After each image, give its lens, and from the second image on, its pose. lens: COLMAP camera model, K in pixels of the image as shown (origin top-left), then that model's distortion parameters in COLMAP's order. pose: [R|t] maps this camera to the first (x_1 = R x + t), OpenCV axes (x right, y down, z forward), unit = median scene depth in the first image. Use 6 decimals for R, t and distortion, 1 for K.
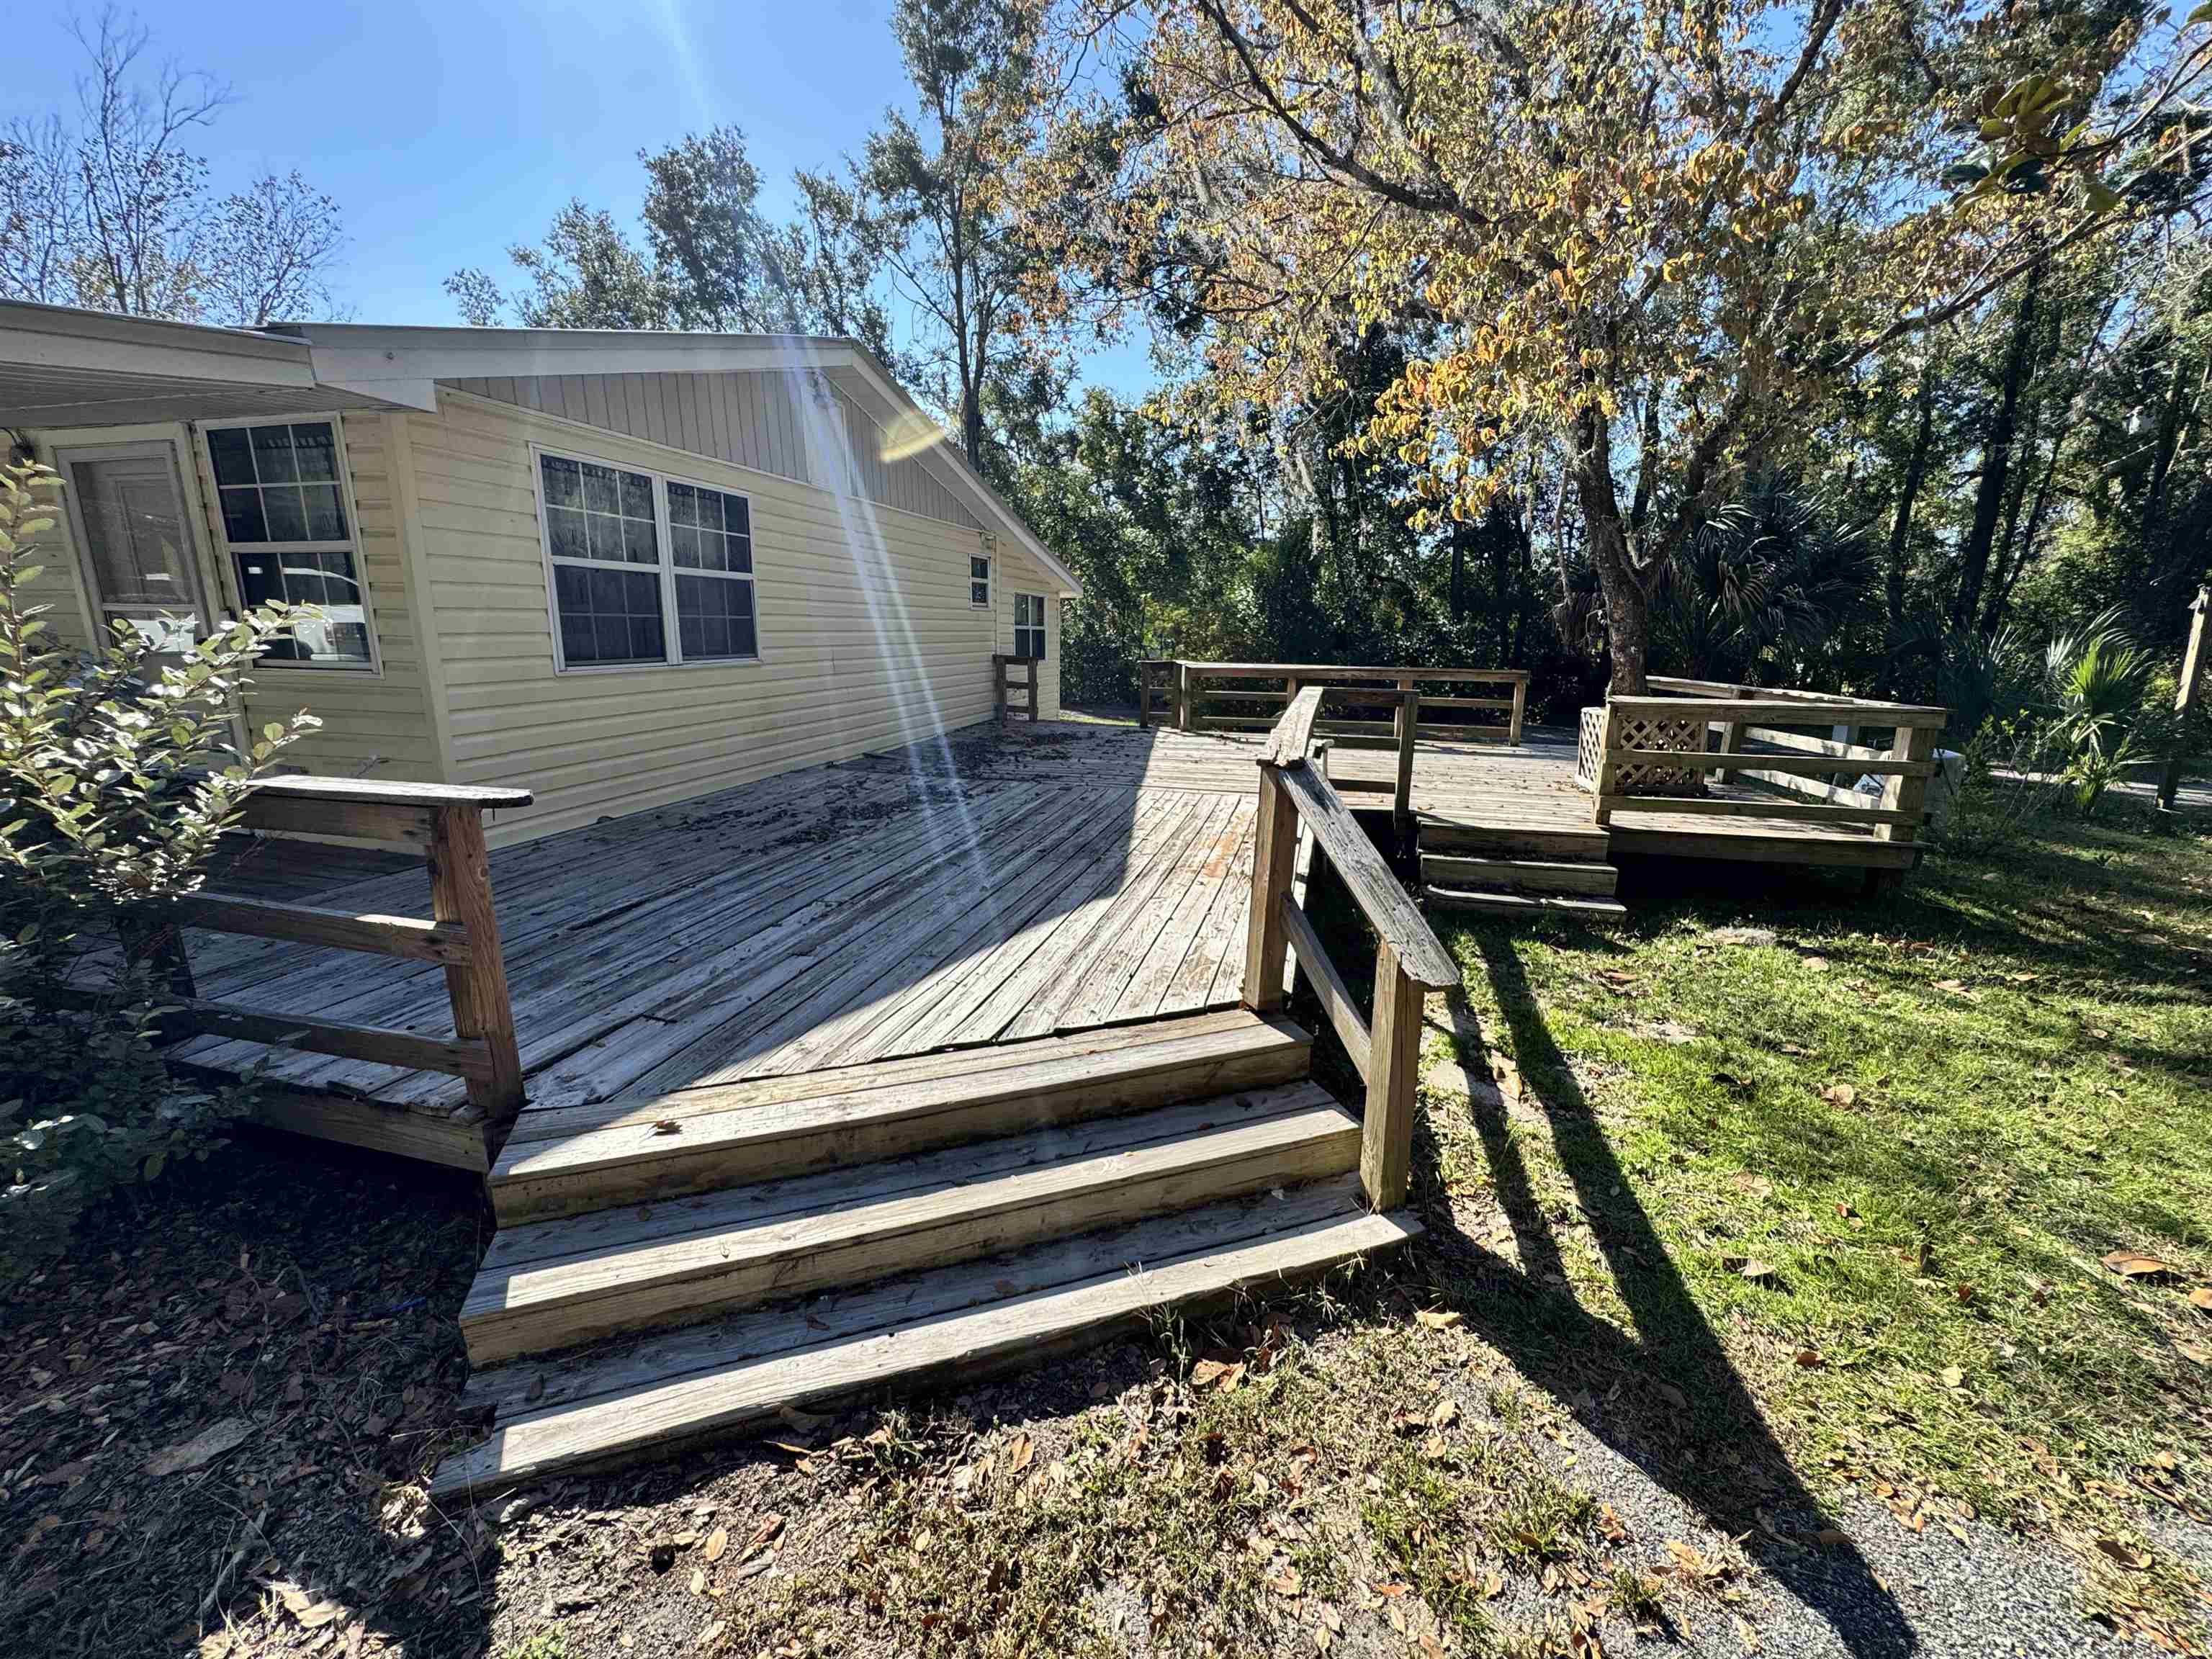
lens RADIAL K [[878.2, 0, 1106.0], [0, 878.2, 829.5], [0, 0, 1]] dist [-0.006921, 0.000015]
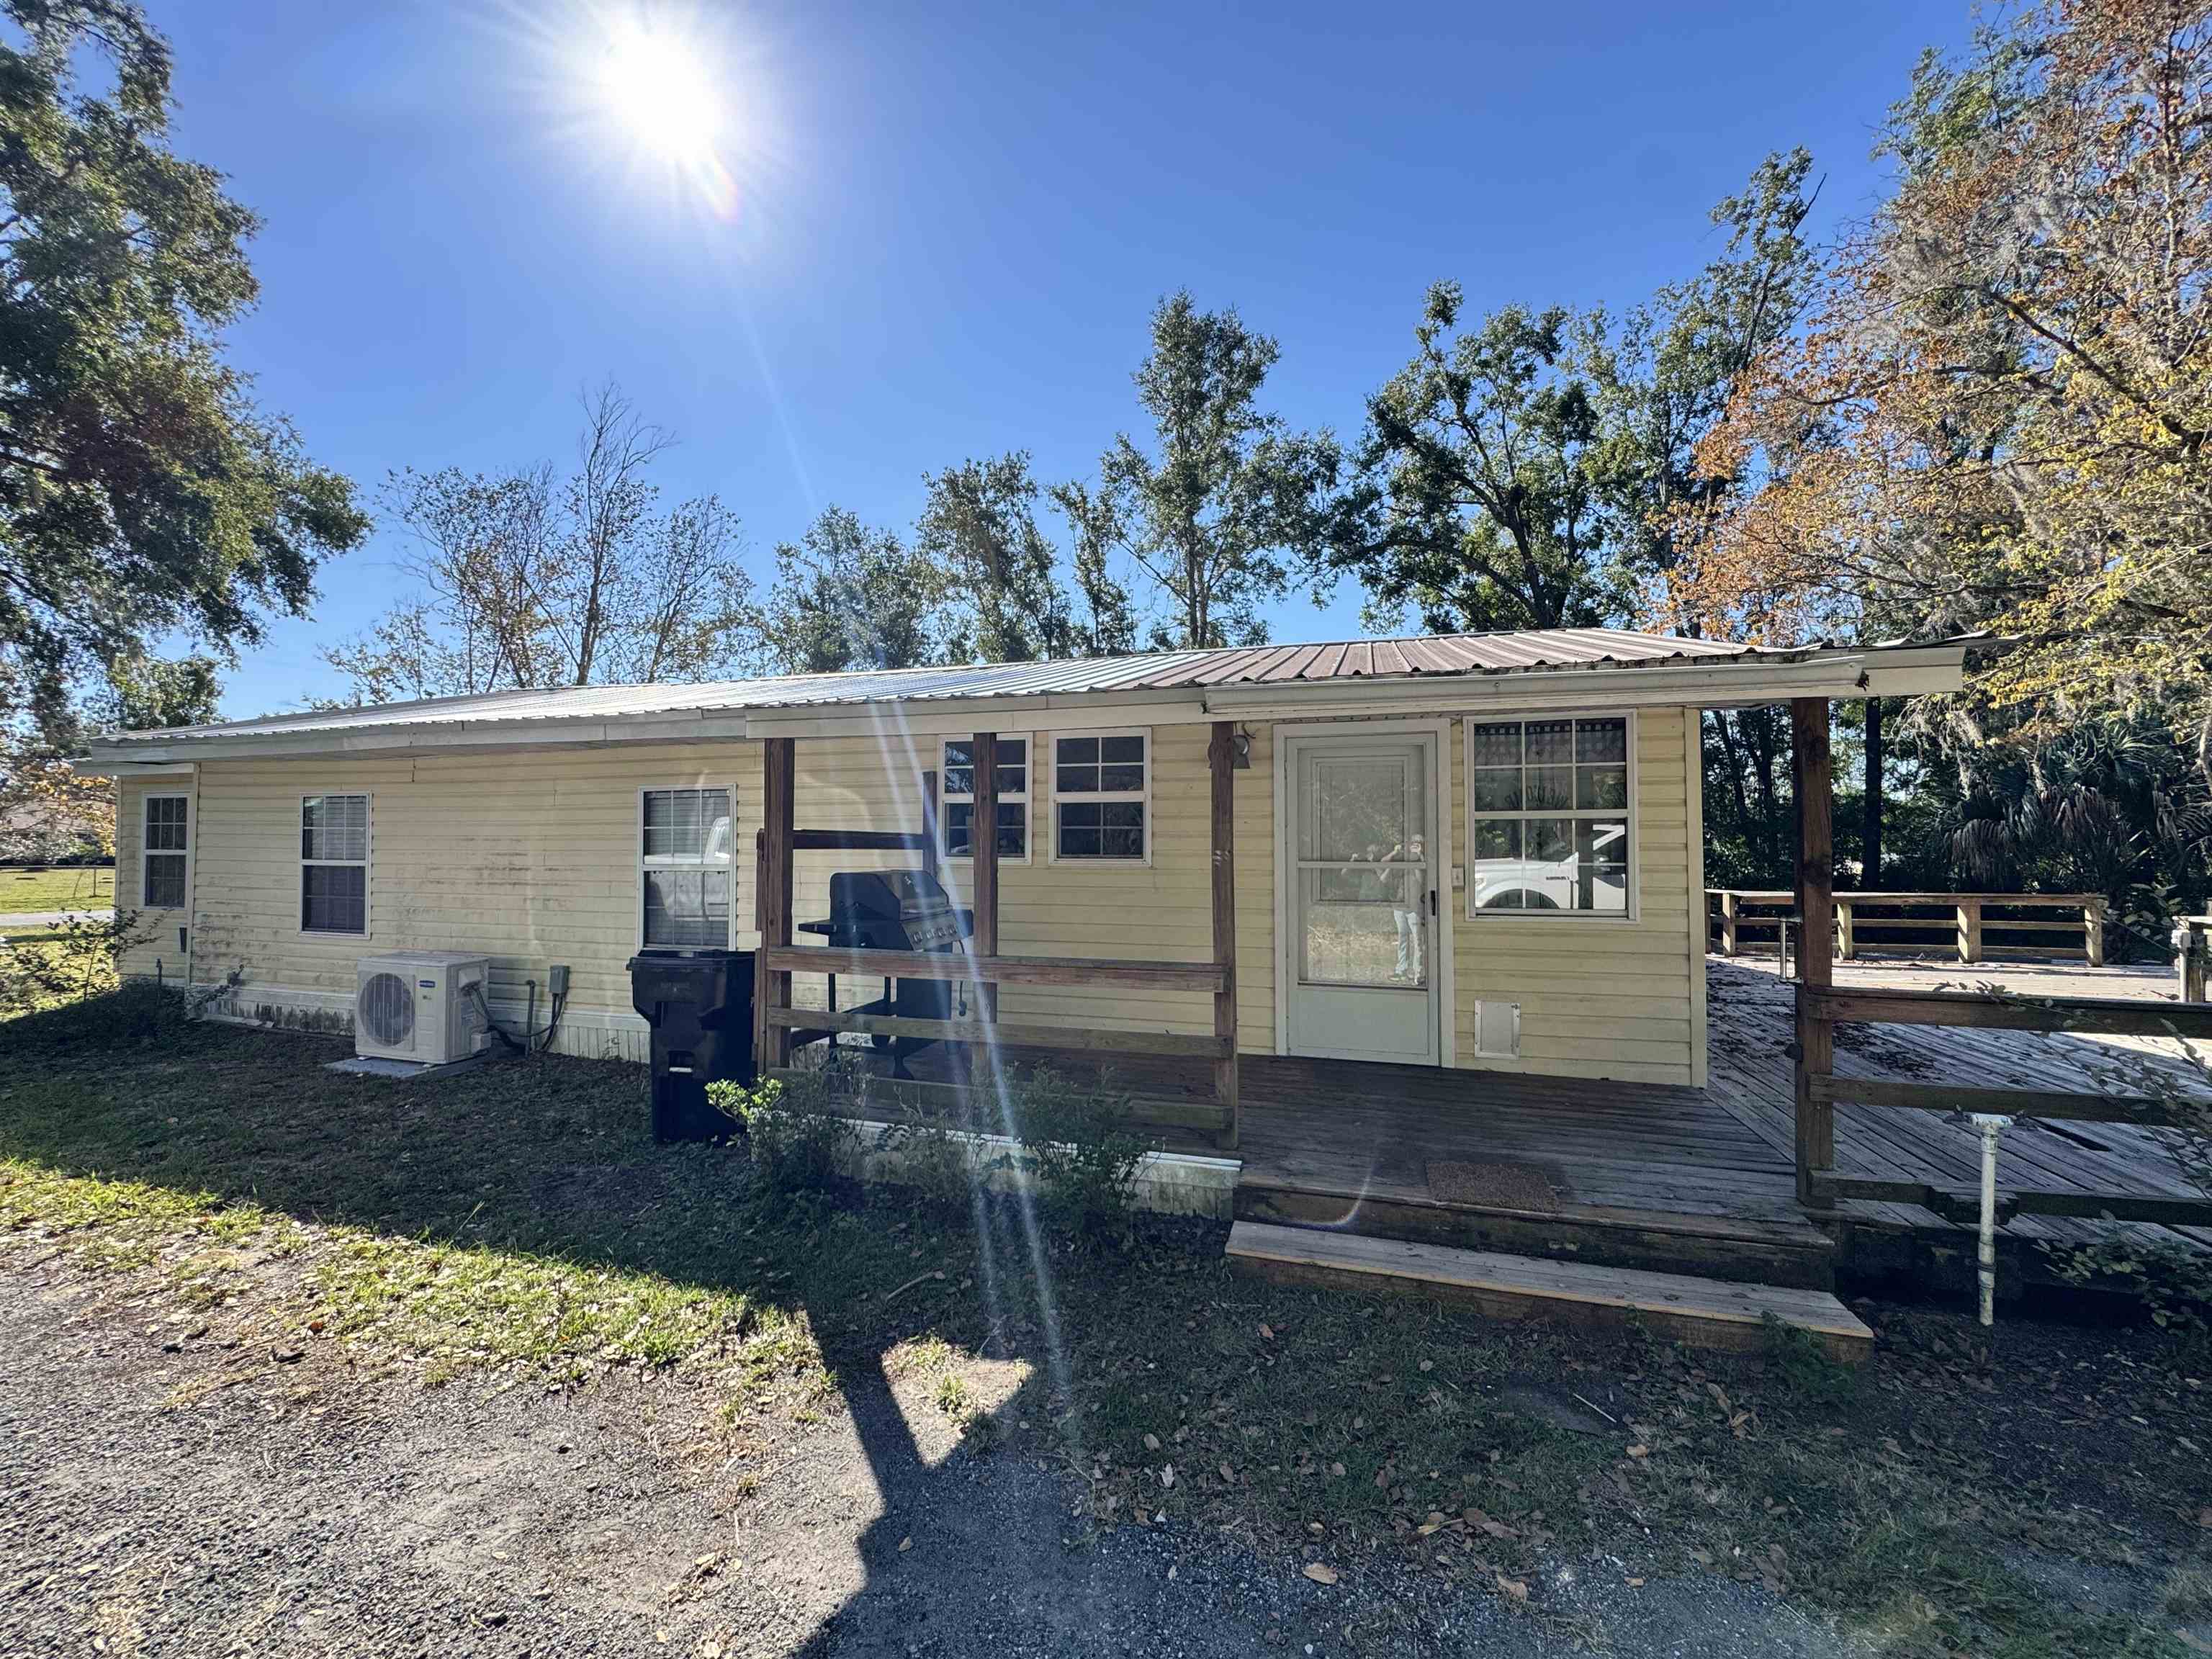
lens RADIAL K [[878.2, 0, 1106.0], [0, 878.2, 829.5], [0, 0, 1]] dist [-0.006921, 0.000015]
pose [[0.999567, -0.015936, -0.024716, -0.186203], [0.009294, 0.968554, -0.248631, -0.001148], [0.027901, 0.248294, 0.968283, -0.022320]]
